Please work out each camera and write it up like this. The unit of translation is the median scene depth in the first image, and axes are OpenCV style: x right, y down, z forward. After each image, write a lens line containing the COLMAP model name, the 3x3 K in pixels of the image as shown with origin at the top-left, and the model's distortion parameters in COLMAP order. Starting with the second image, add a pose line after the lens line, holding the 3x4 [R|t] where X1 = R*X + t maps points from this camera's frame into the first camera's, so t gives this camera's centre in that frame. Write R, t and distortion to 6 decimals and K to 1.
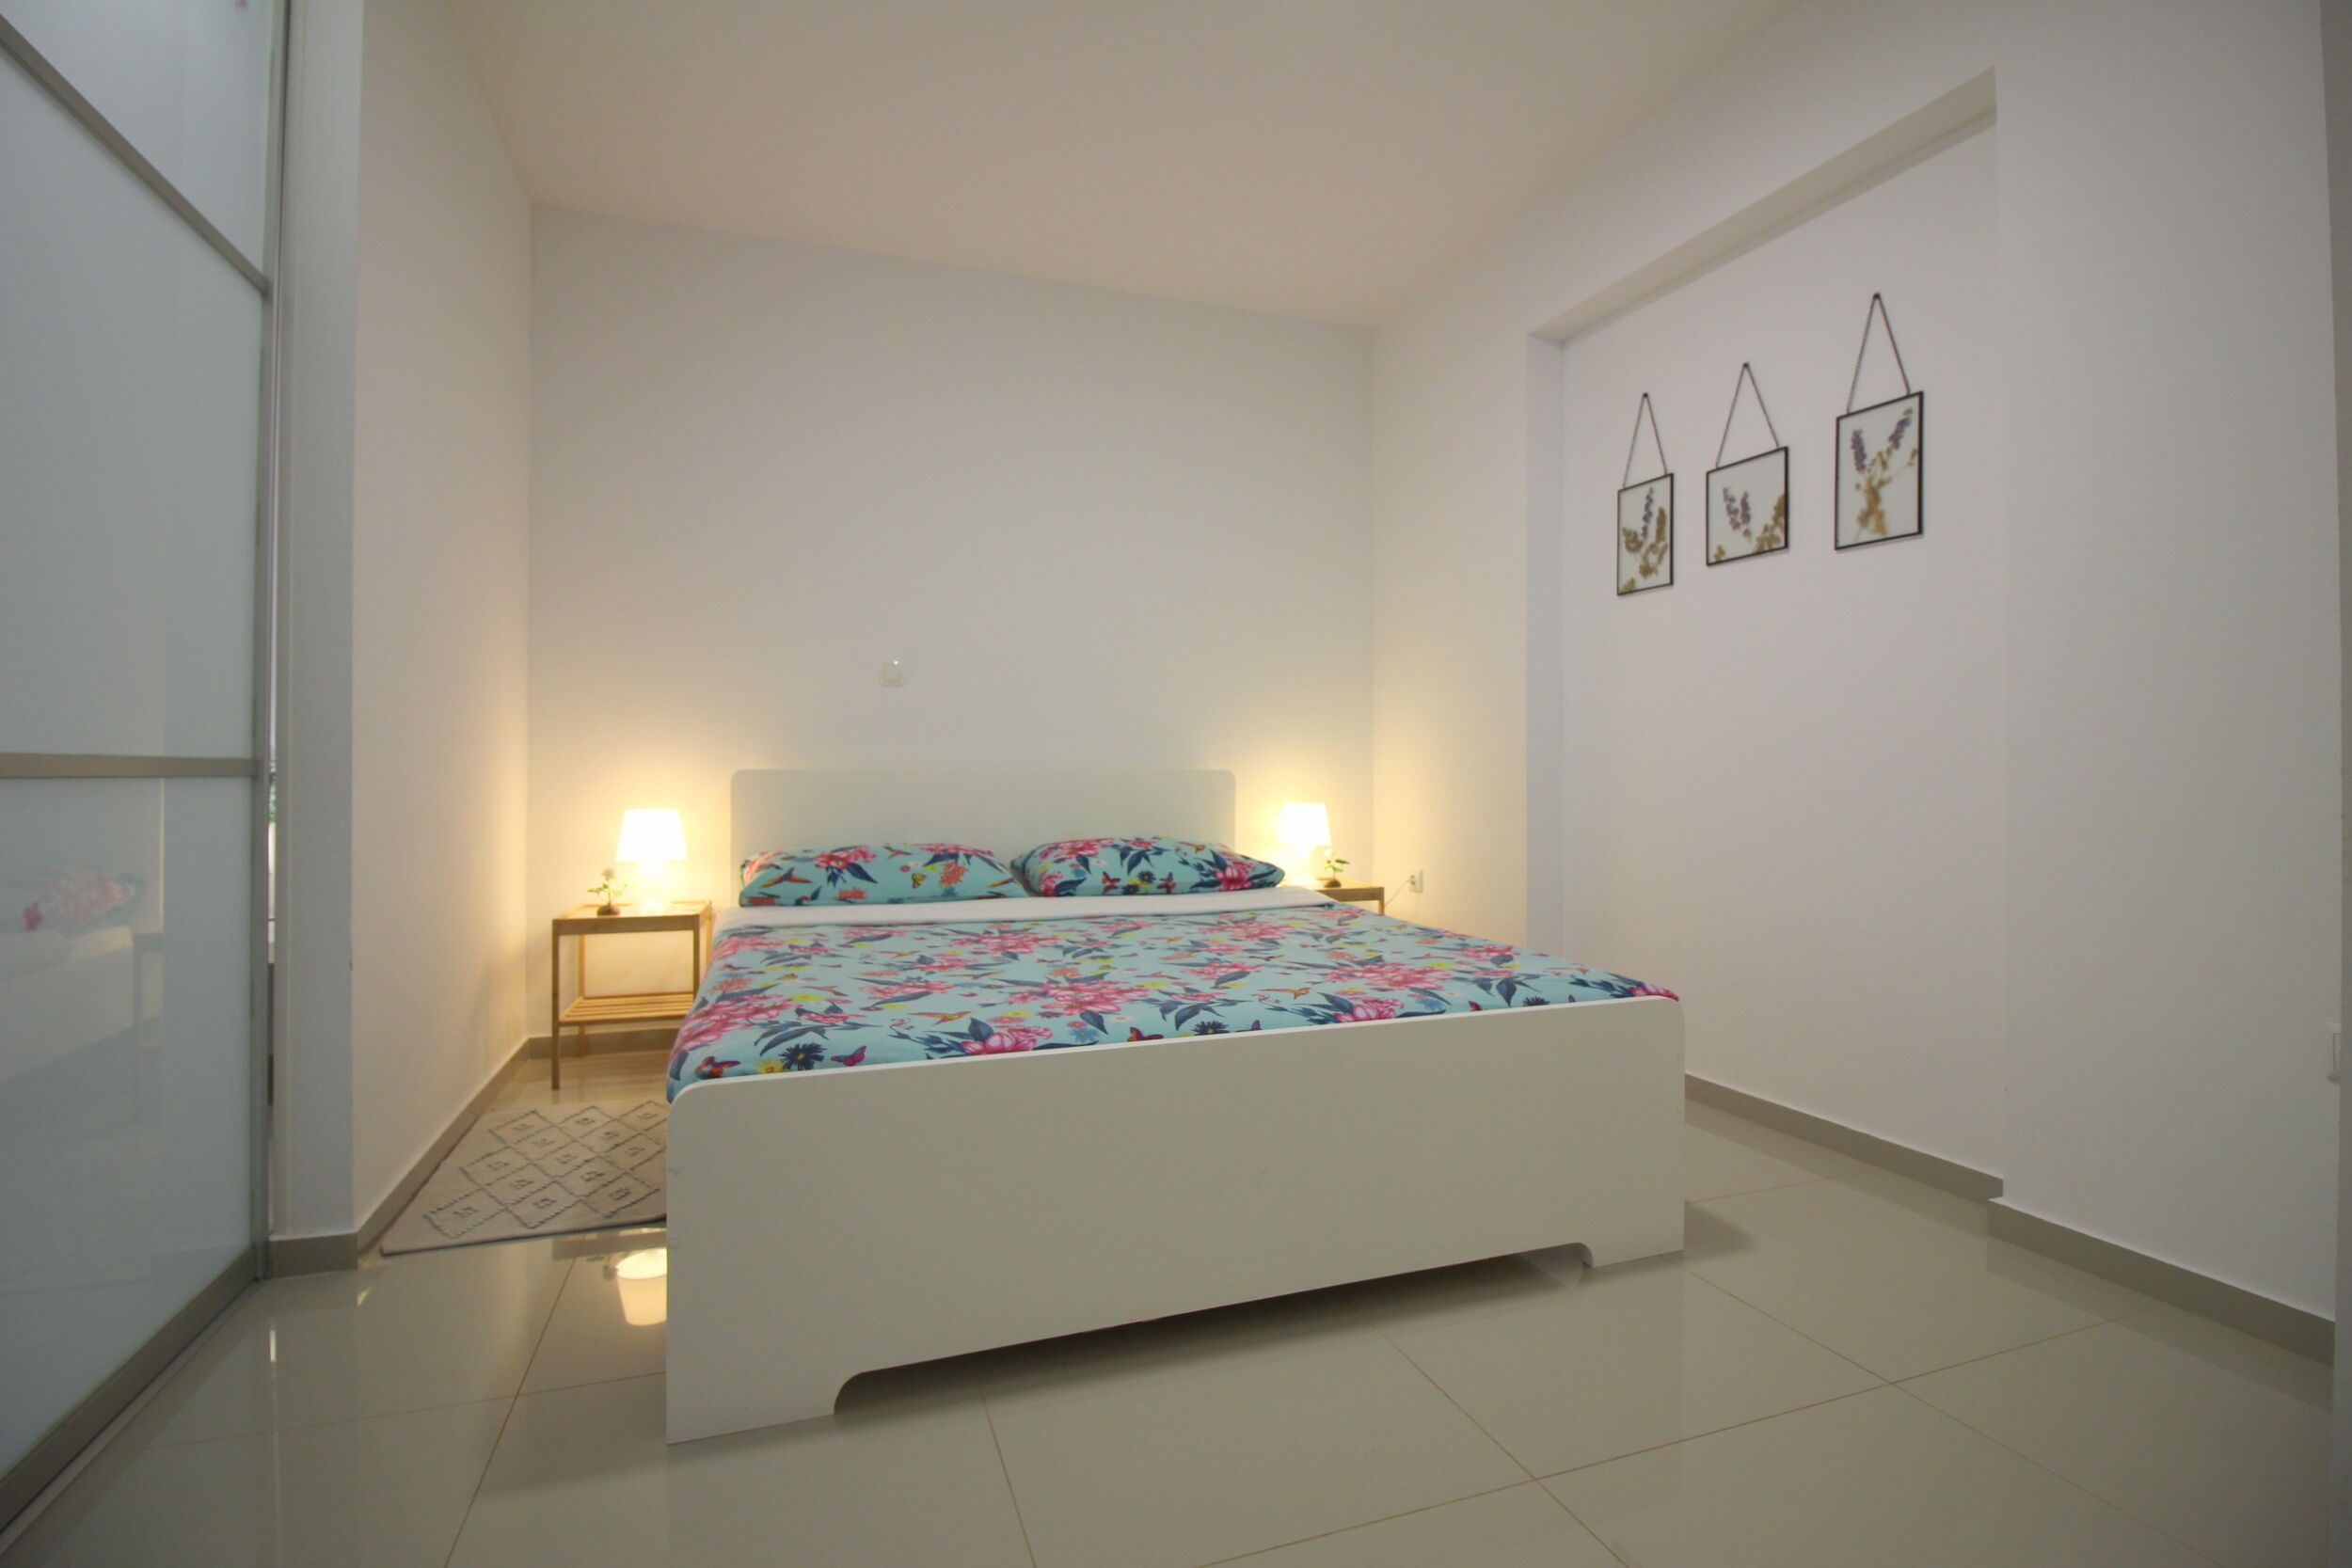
lens RADIAL K [[1095.3, 0, 1178.2], [0, 1095.3, 762.4], [0, 0, 1]] dist [-0.001004, -0.012122]
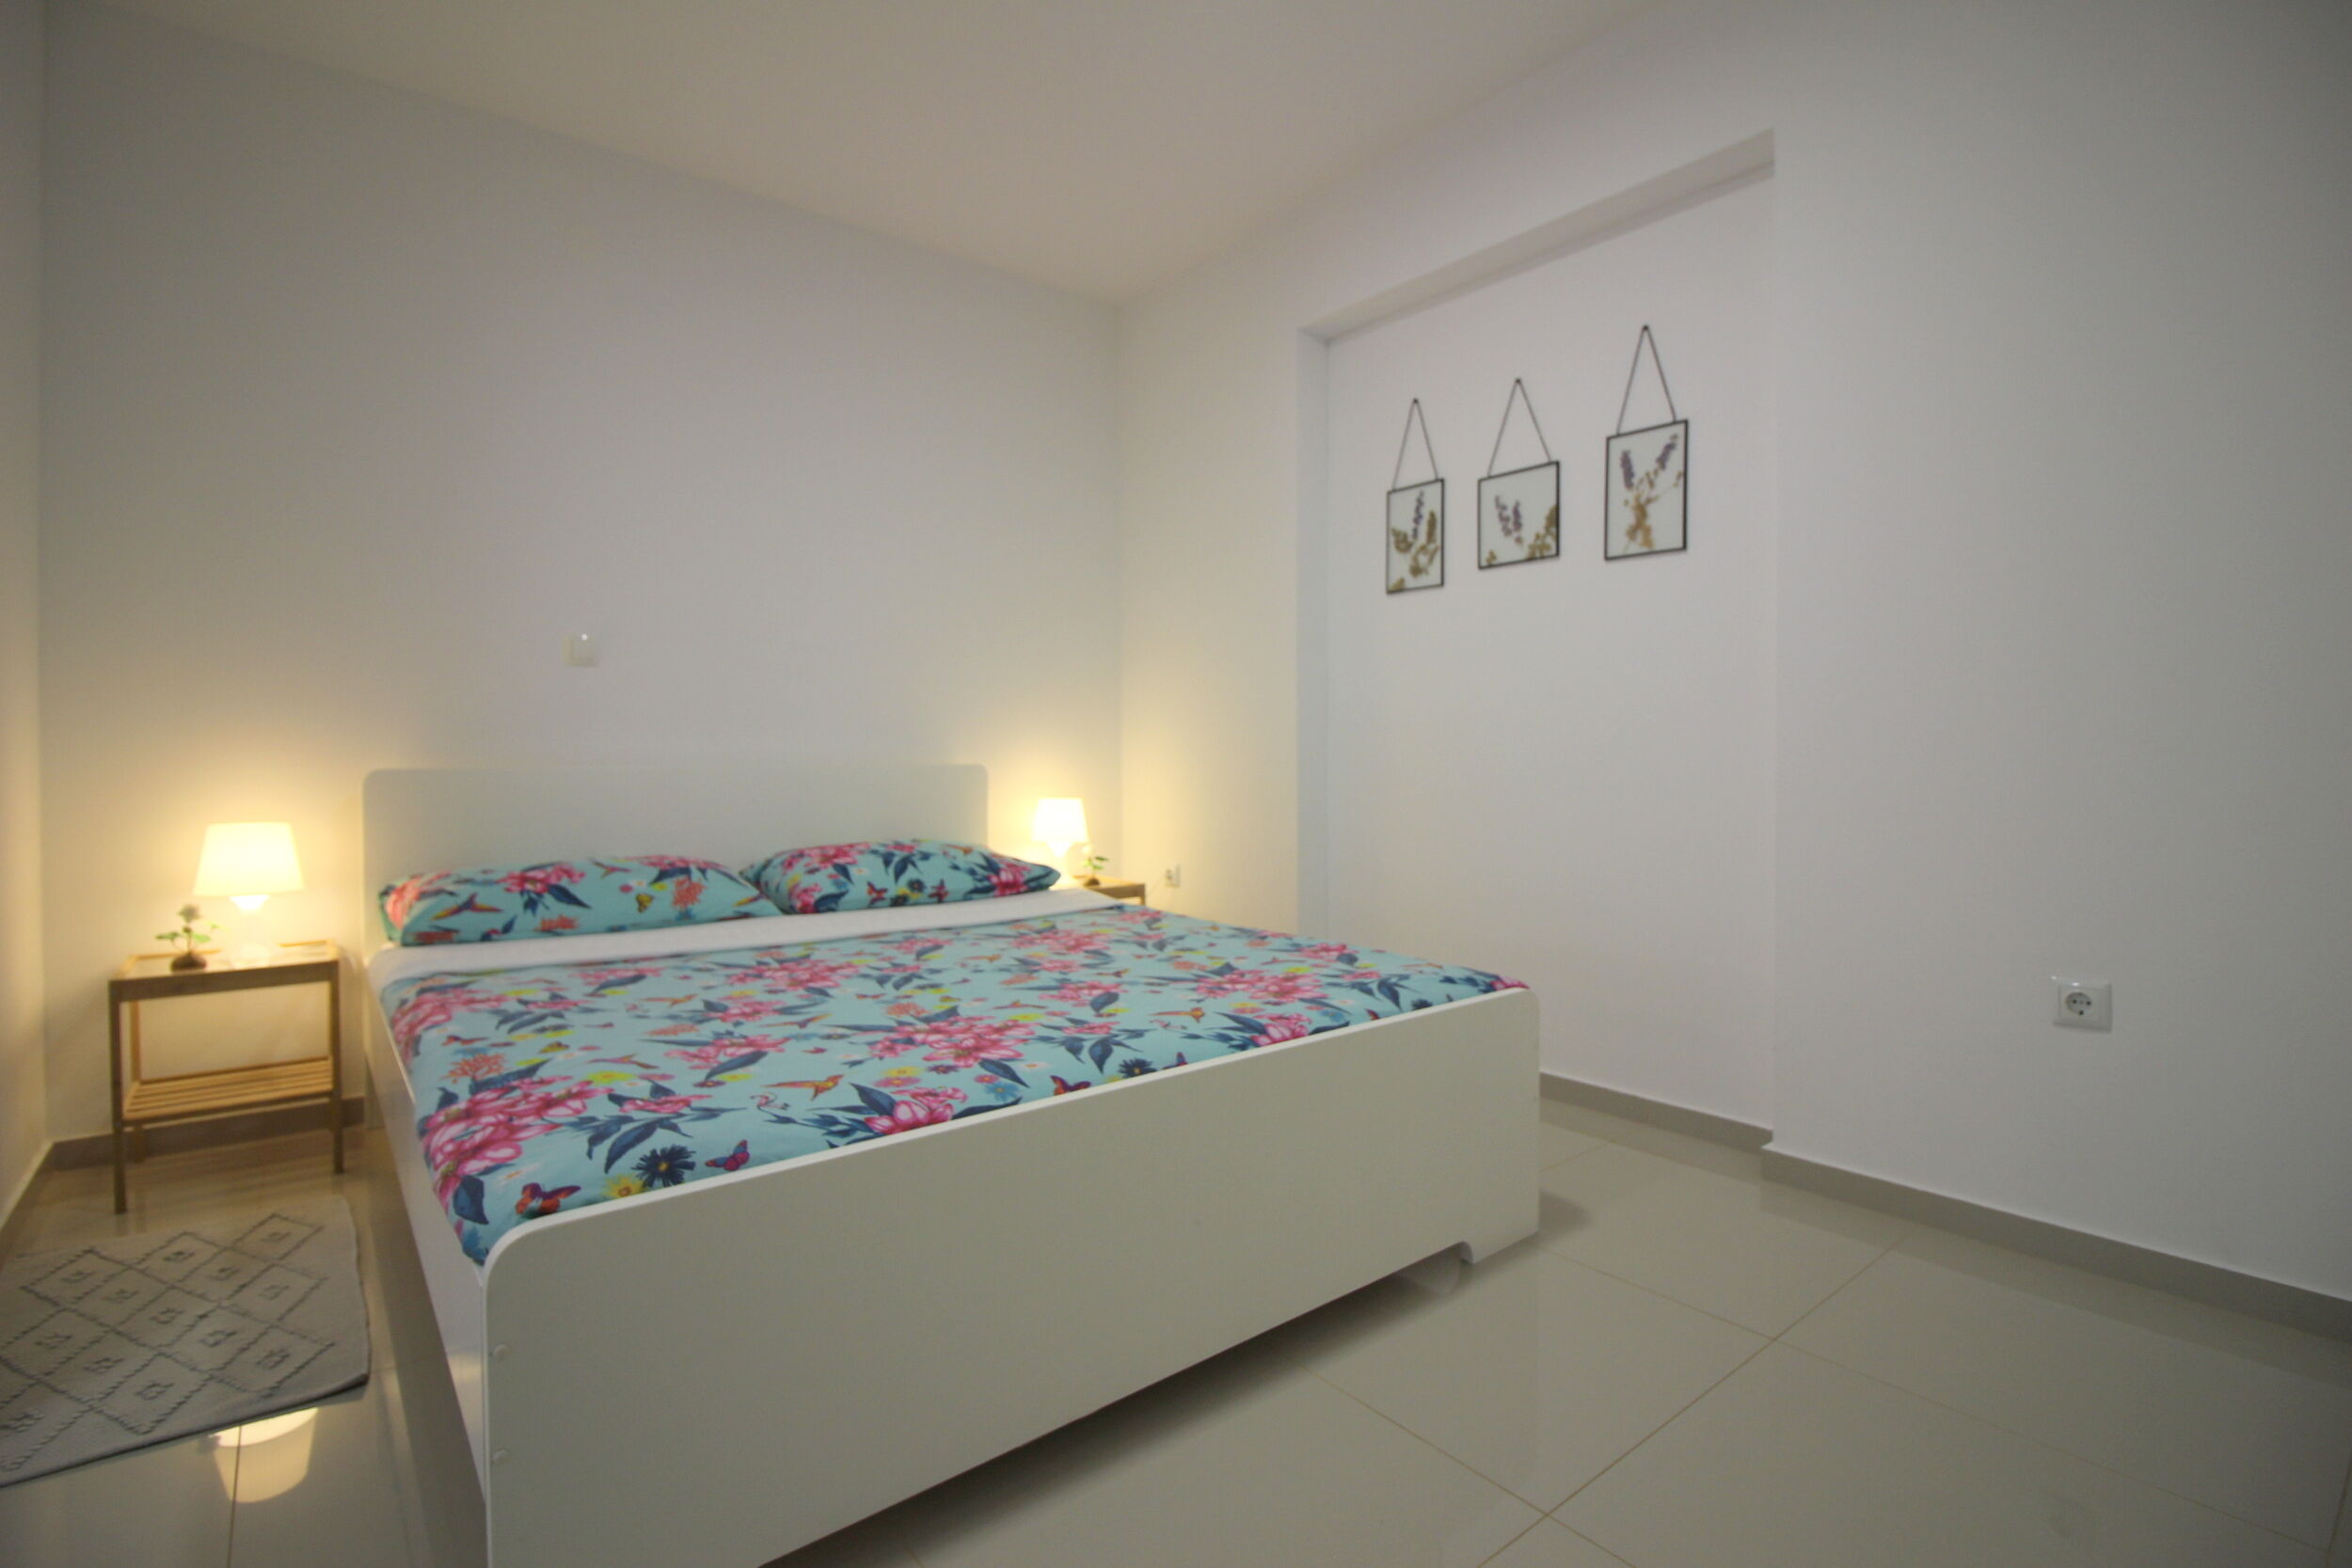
lens RADIAL K [[1089.2, 0, 1169.5], [0, 1089.2, 761.1], [0, 0, 1]] dist [-0.001501, -0.011895]
pose [[0.945780, -0.005694, 0.324757, -0.140226], [0.002306, 0.999939, 0.010818, -0.007123], [-0.324799, -0.009482, 0.945736, 0.106022]]
